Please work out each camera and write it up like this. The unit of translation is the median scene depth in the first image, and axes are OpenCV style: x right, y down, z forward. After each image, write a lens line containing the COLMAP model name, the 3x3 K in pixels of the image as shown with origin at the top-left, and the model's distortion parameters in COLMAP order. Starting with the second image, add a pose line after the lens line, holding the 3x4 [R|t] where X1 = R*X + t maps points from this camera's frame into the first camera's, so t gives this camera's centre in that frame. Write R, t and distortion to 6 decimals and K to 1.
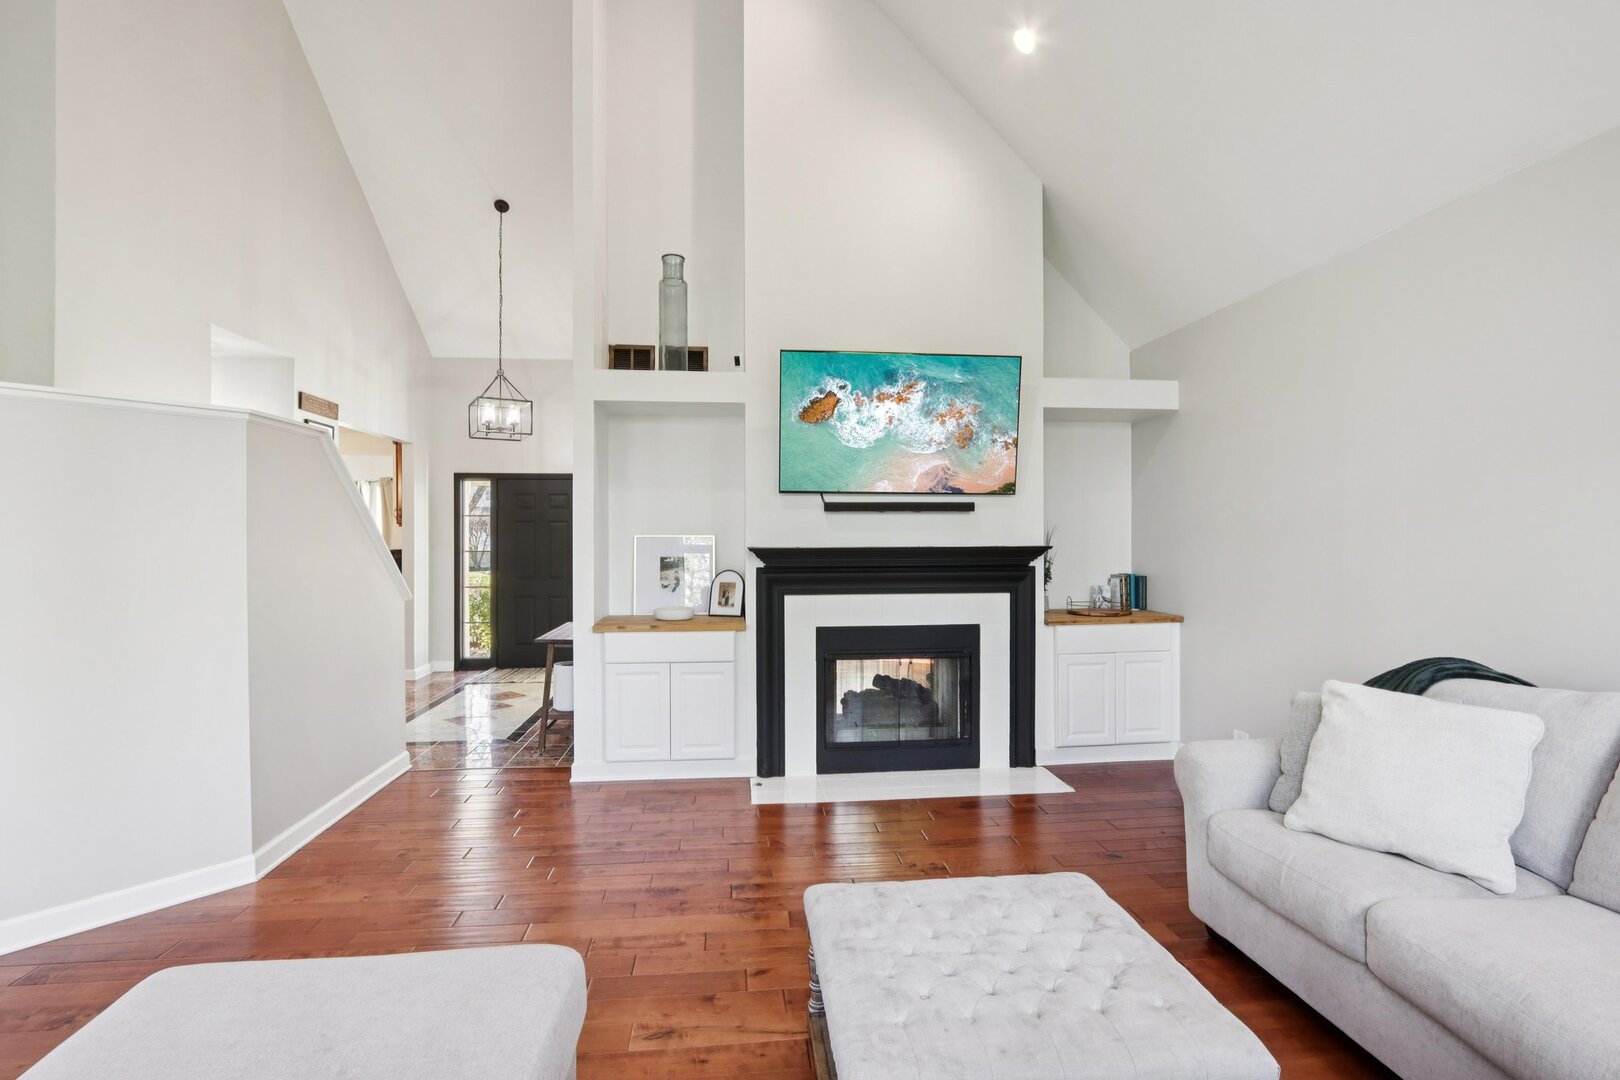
lens RADIAL K [[756.6, 0, 815.0], [0, 756.6, 534.2], [0, 0, 1]] dist [-0.014712, 0.001356]
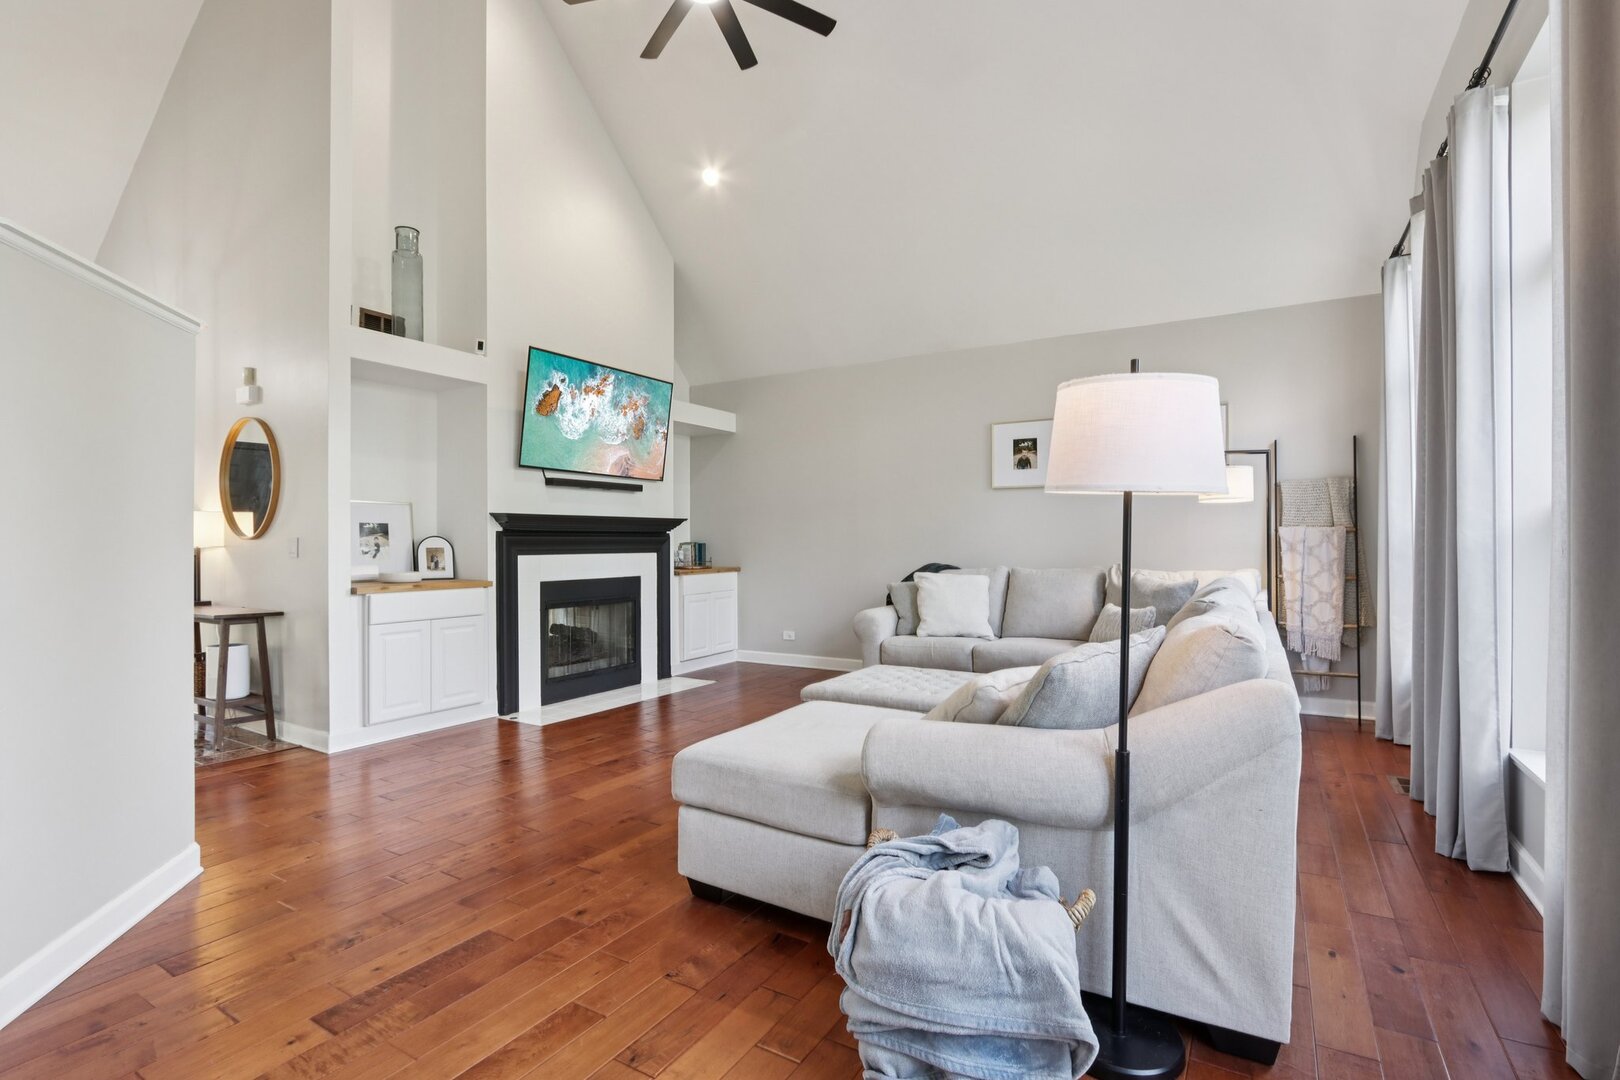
lens RADIAL K [[756.6, 0, 794.6], [0, 756.6, 538.6], [0, 0, 1]] dist [-0.014712, 0.001356]
pose [[0.619461, 0.003738, 0.785018, -0.676858], [-0.004038, 0.999991, -0.001575, 0.054711], [-0.785017, -0.002195, 0.619471, -0.045482]]
